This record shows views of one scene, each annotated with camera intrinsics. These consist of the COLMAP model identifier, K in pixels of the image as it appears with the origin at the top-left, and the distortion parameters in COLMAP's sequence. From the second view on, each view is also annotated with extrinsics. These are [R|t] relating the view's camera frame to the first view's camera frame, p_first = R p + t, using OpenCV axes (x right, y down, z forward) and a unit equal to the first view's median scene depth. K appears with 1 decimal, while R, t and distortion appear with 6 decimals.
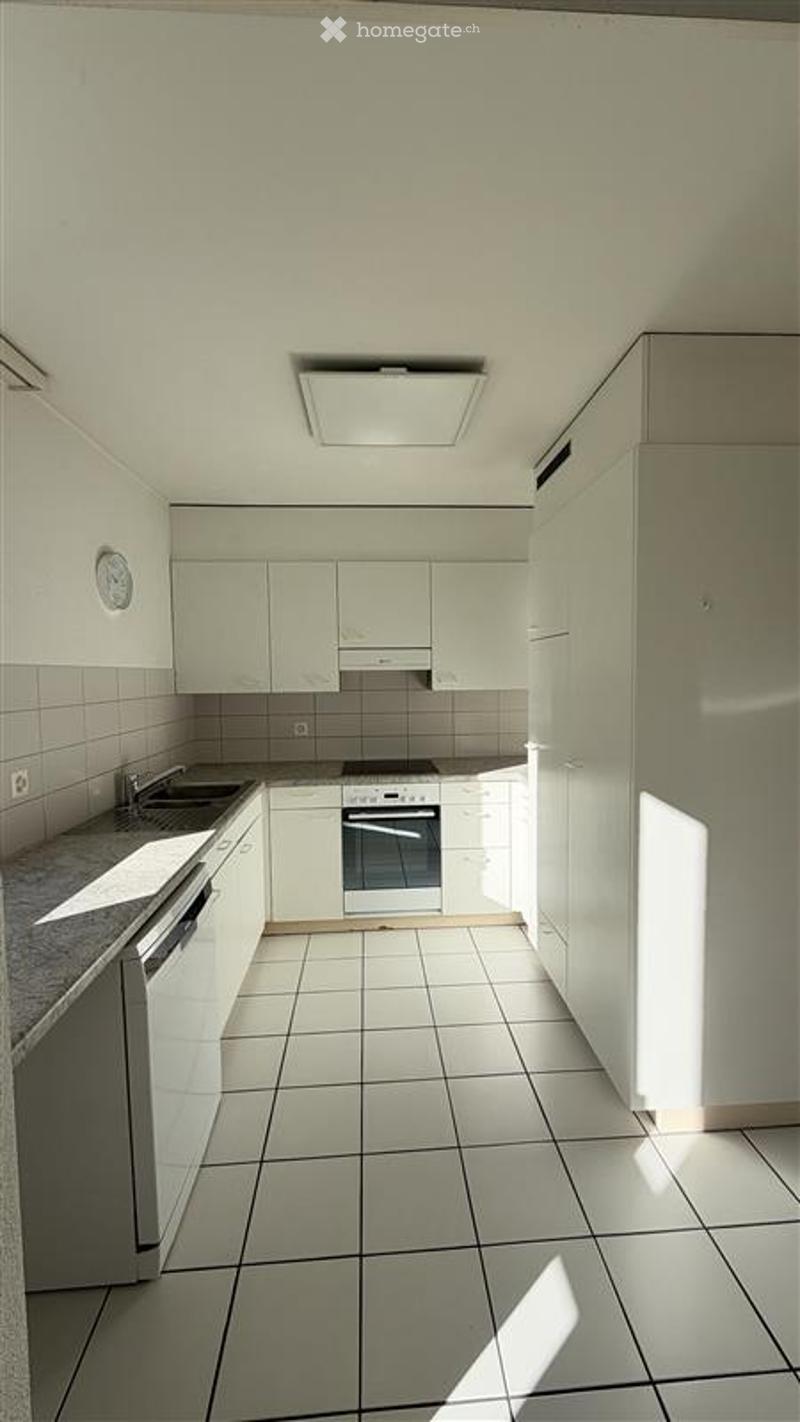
lens RADIAL K [[565.6, 0, 395.3], [0, 565.6, 710.0], [0, 0, 1]] dist [-0.002596, -0.000402]
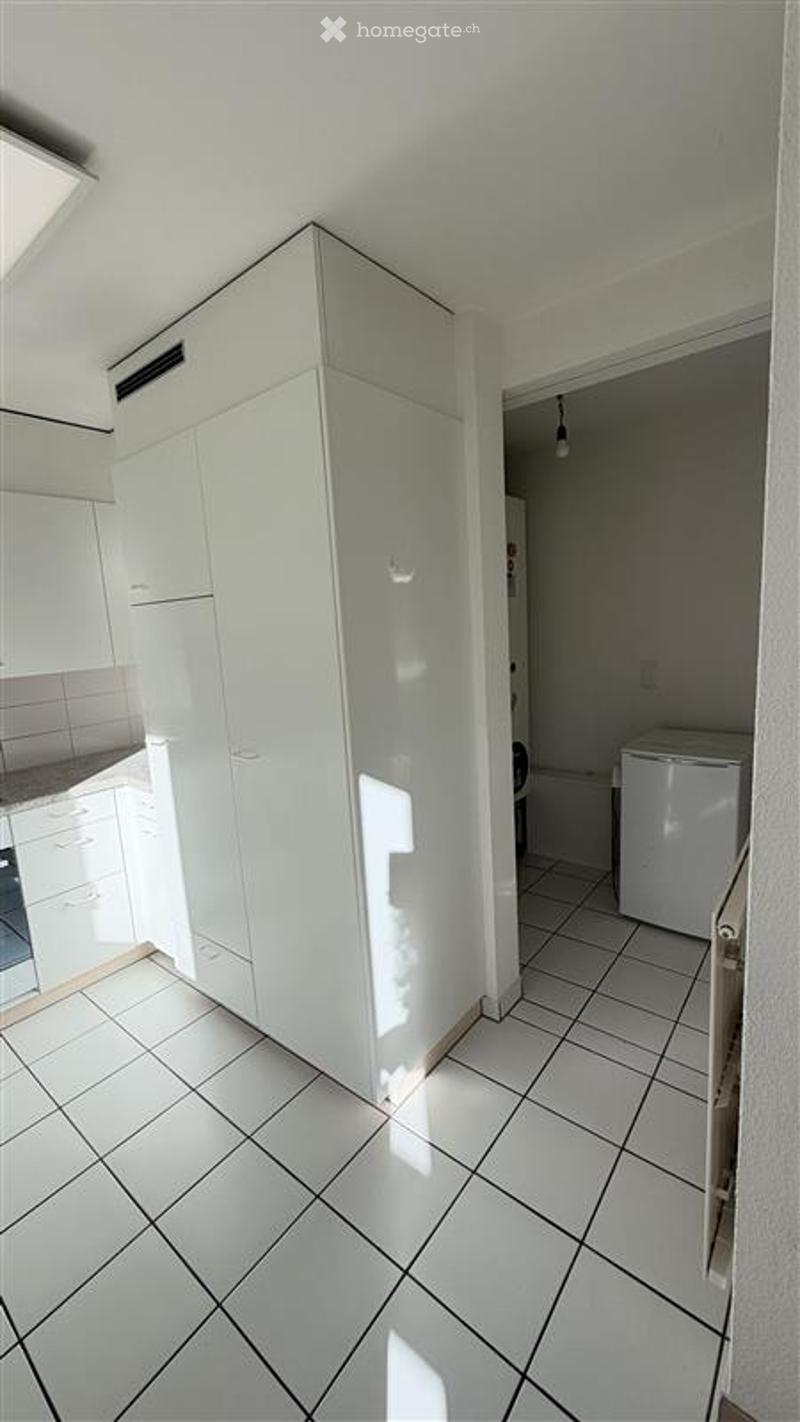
lens RADIAL K [[565.6, 0, 402.0], [0, 565.6, 709.0], [0, 0, 1]] dist [-0.002596, -0.000402]
pose [[0.670464, -0.143892, 0.727855, -0.082784], [0.099885, 0.989588, 0.103626, -0.023442], [-0.735188, 0.003224, 0.677856, 0.184463]]
